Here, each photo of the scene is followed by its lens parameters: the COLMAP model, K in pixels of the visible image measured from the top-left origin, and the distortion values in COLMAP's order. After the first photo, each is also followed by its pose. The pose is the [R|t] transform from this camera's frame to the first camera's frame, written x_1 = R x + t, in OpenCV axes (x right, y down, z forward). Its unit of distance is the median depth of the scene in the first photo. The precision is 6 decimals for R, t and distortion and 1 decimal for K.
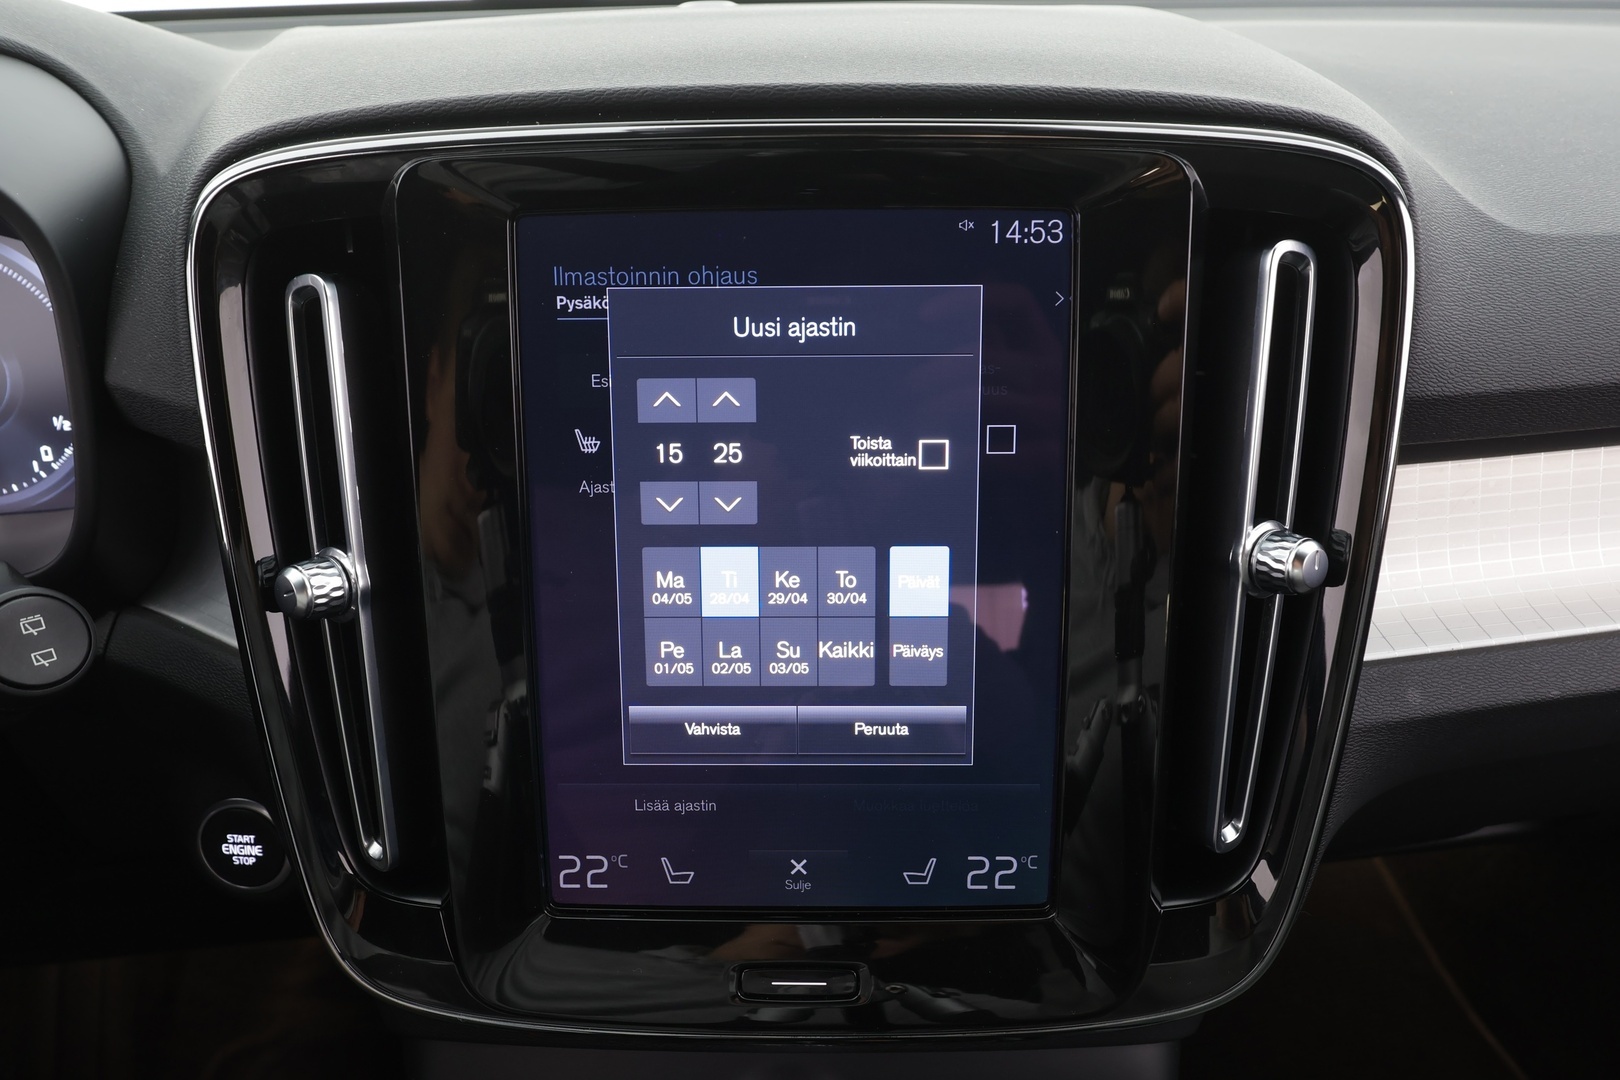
lens RADIAL K [[1020.4, 0, 806.7], [0, 1020.4, 552.0], [0, 0, 1]] dist [0.003147, 0.000425]
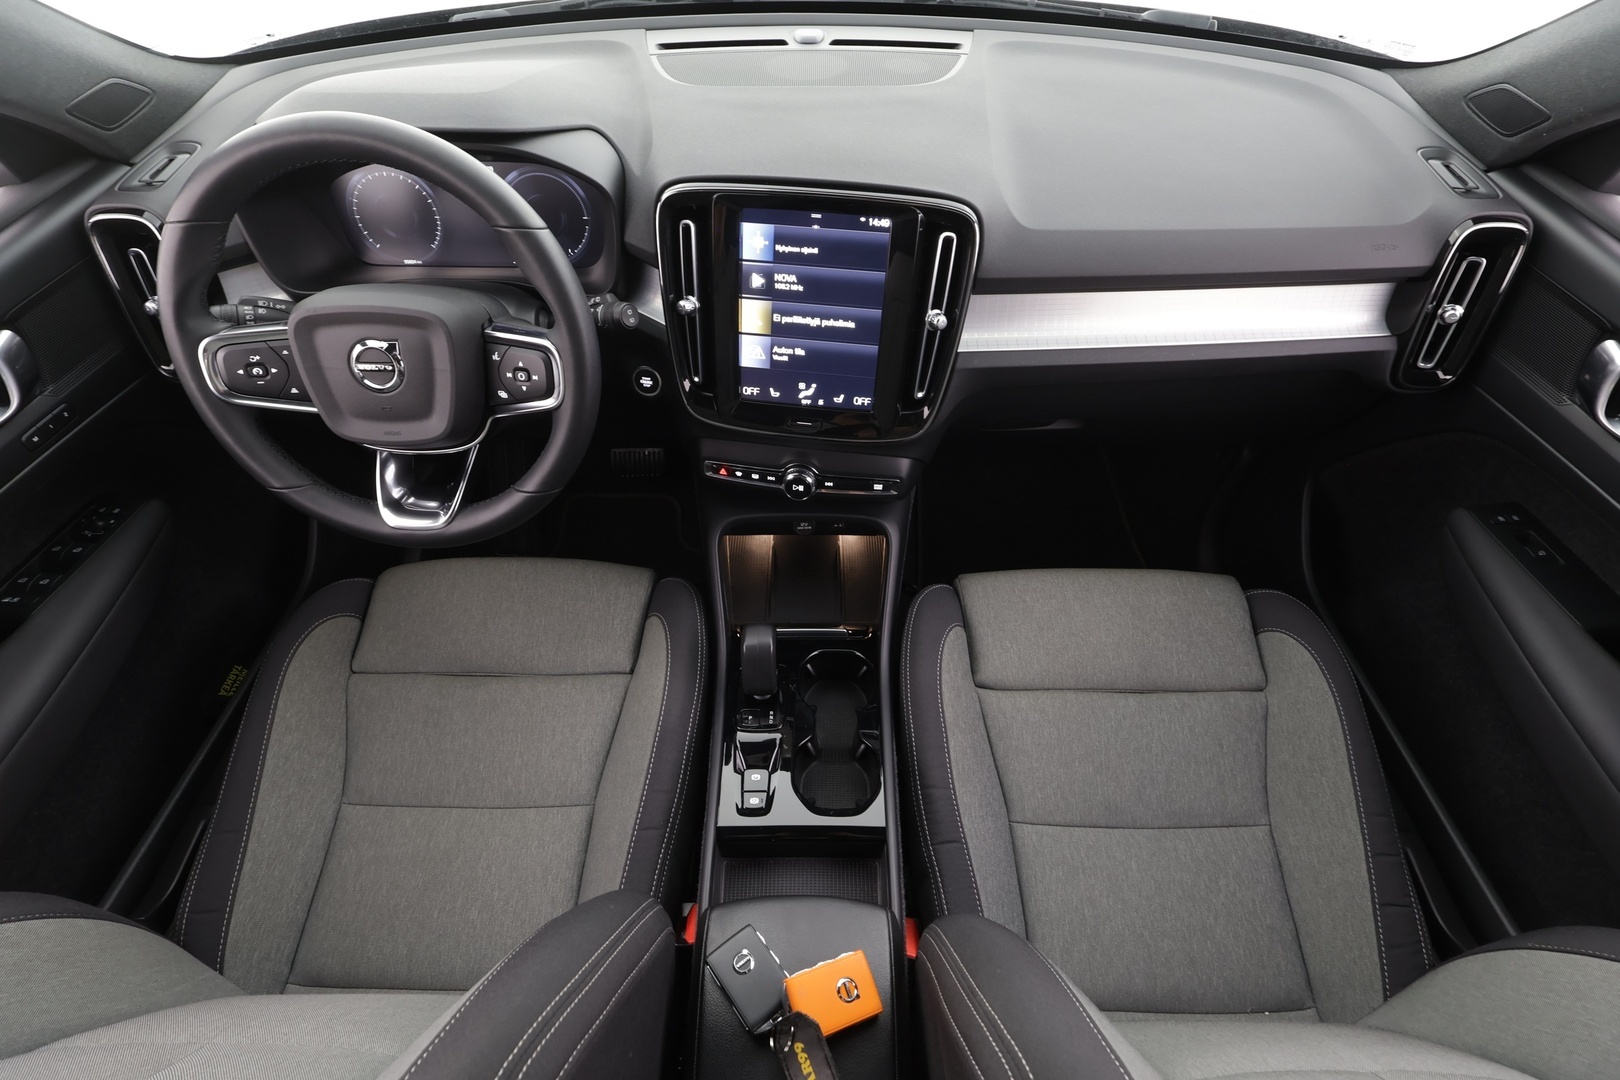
lens RADIAL K [[746.5, 0, 813.4], [0, 746.5, 543.0], [0, 0, 1]] dist [-0.011214, 0.005281]
pose [[0.993904, 0.099849, -0.046751, 0.206490], [-0.077439, 0.934058, 0.348625, -0.142691], [0.078478, -0.342880, 0.936096, -1.811214]]
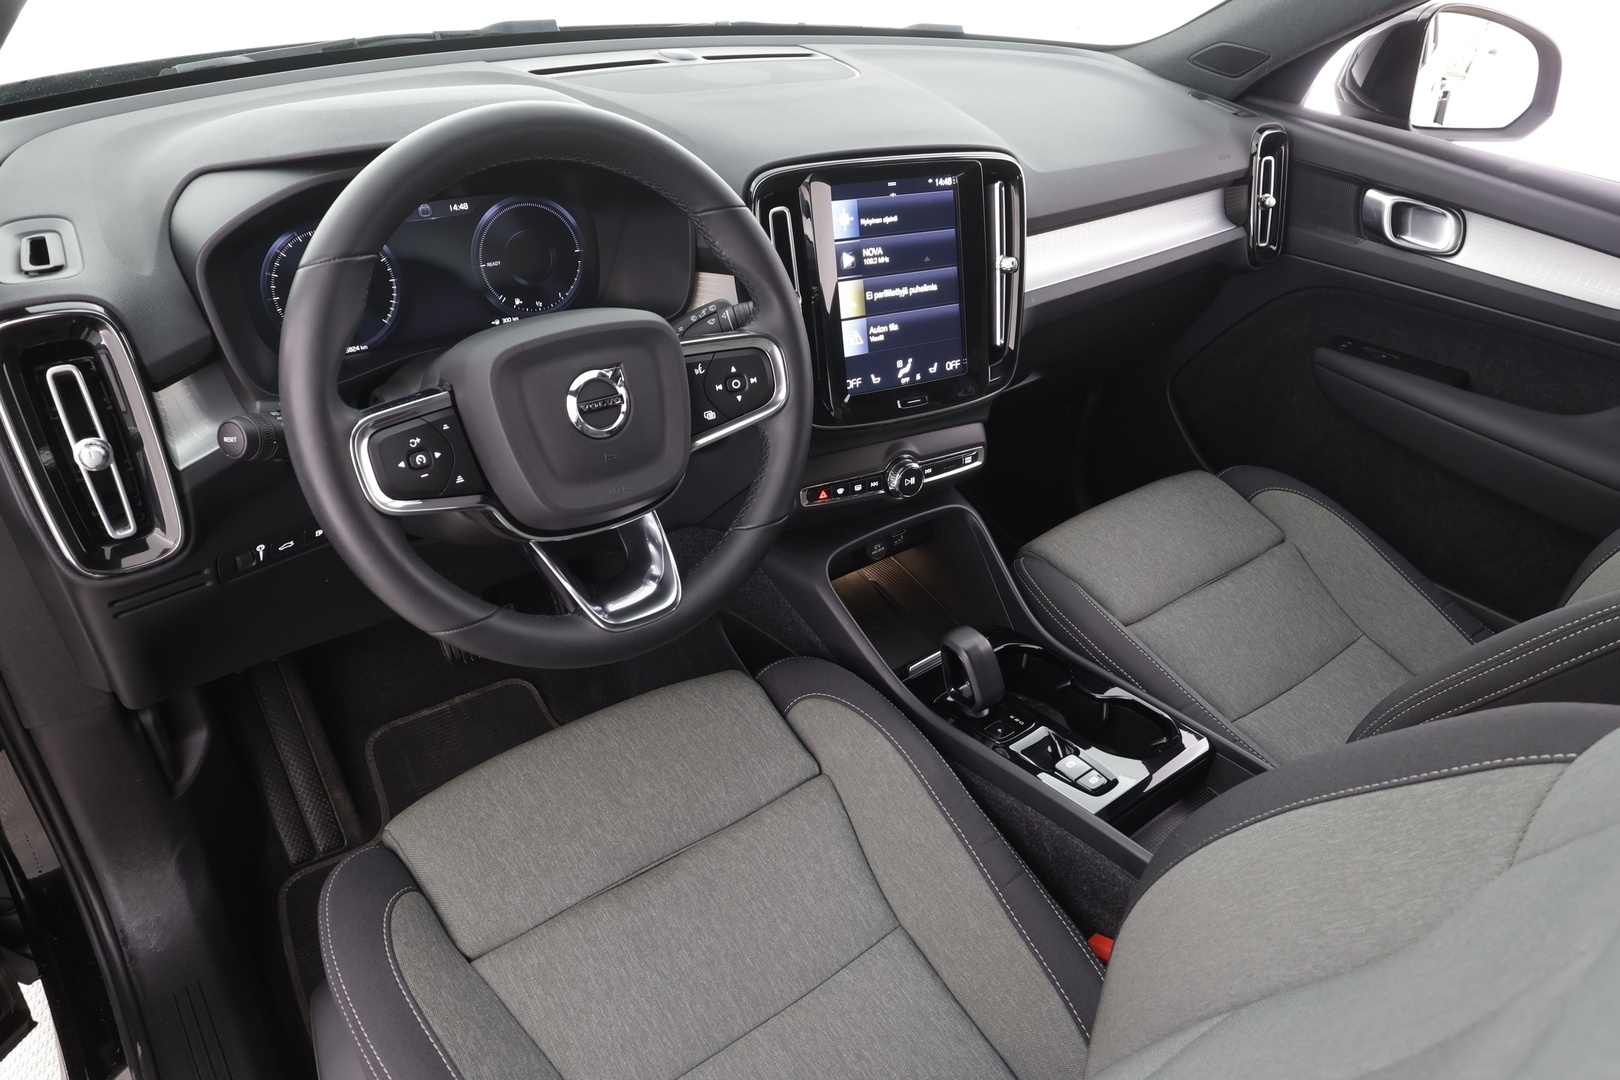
lens RADIAL K [[1052.4, 0, 812.5], [0, 1052.4, 543.8], [0, 0, 1]] dist [-0.010700, 0.004745]
pose [[0.843042, -0.223503, 0.489209, -2.225753], [0.171733, 0.973817, 0.148961, 0.302945], [-0.509693, -0.041567, 0.859351, -1.996613]]
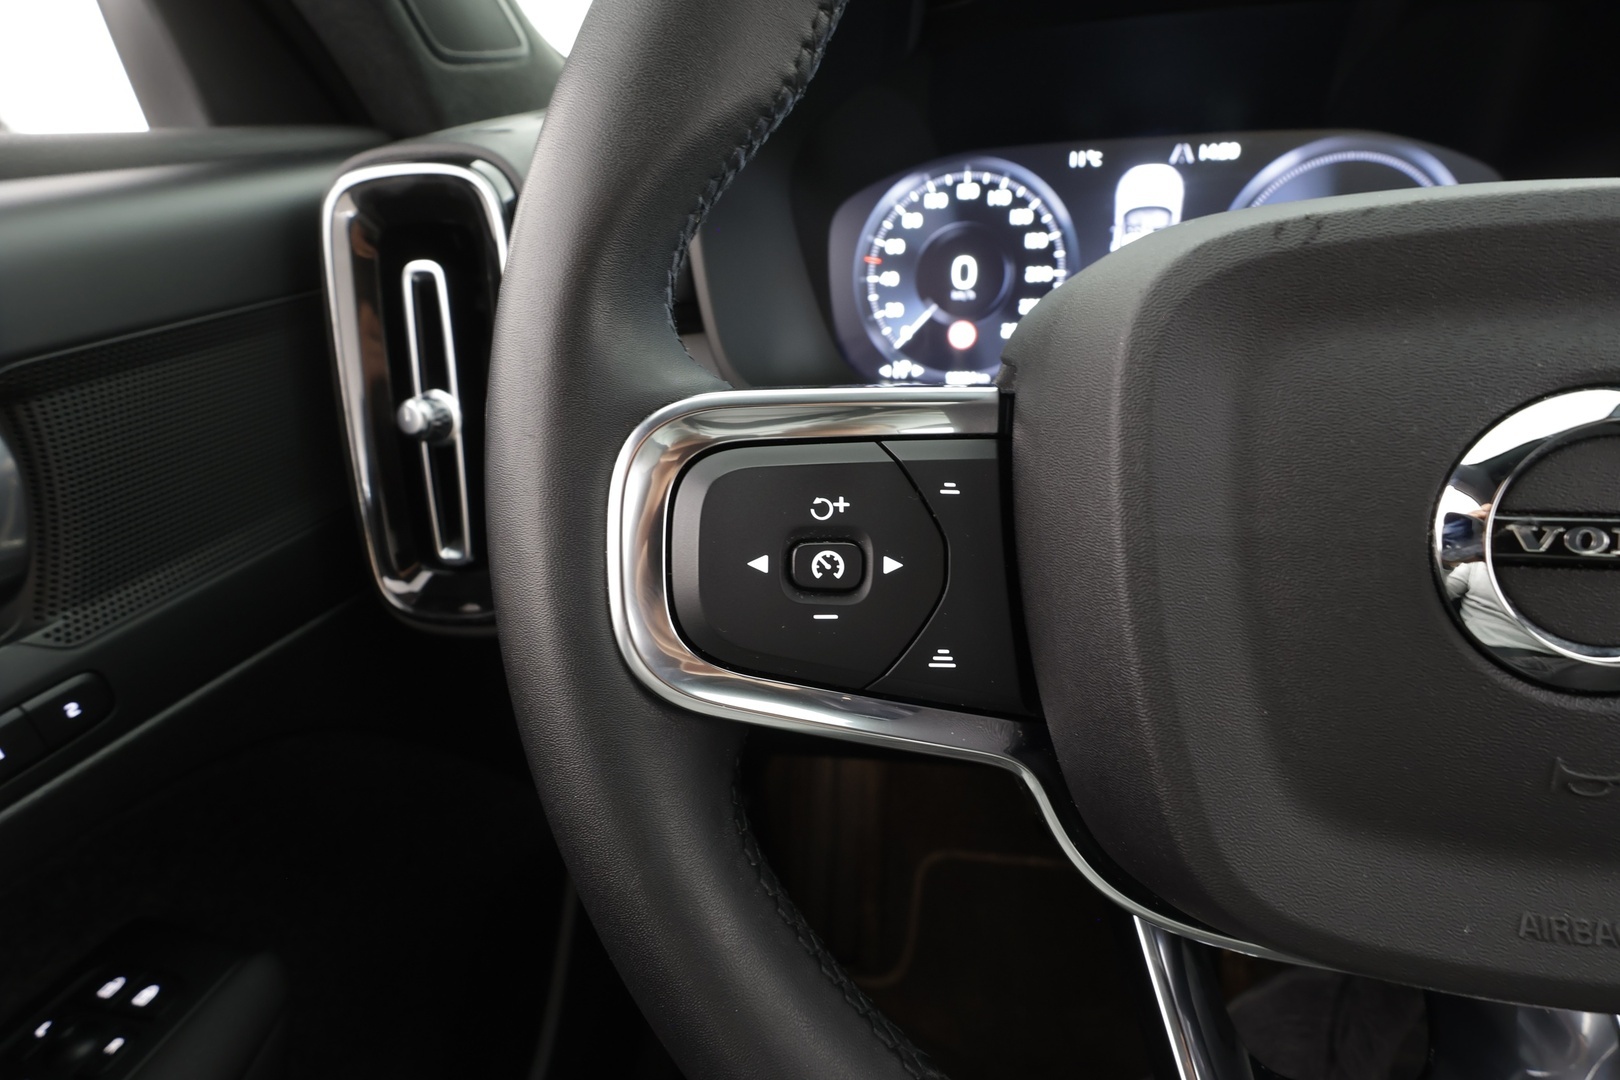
lens RADIAL K [[746.5, 0, 813.8], [0, 746.5, 549.8], [0, 0, 1]] dist [-0.011214, 0.005281]
pose [[0.970114, 0.091051, -0.224921, -1.658917], [-0.092841, 0.995677, 0.002626, 0.308142], [0.224188, 0.018334, 0.974373, -0.008857]]
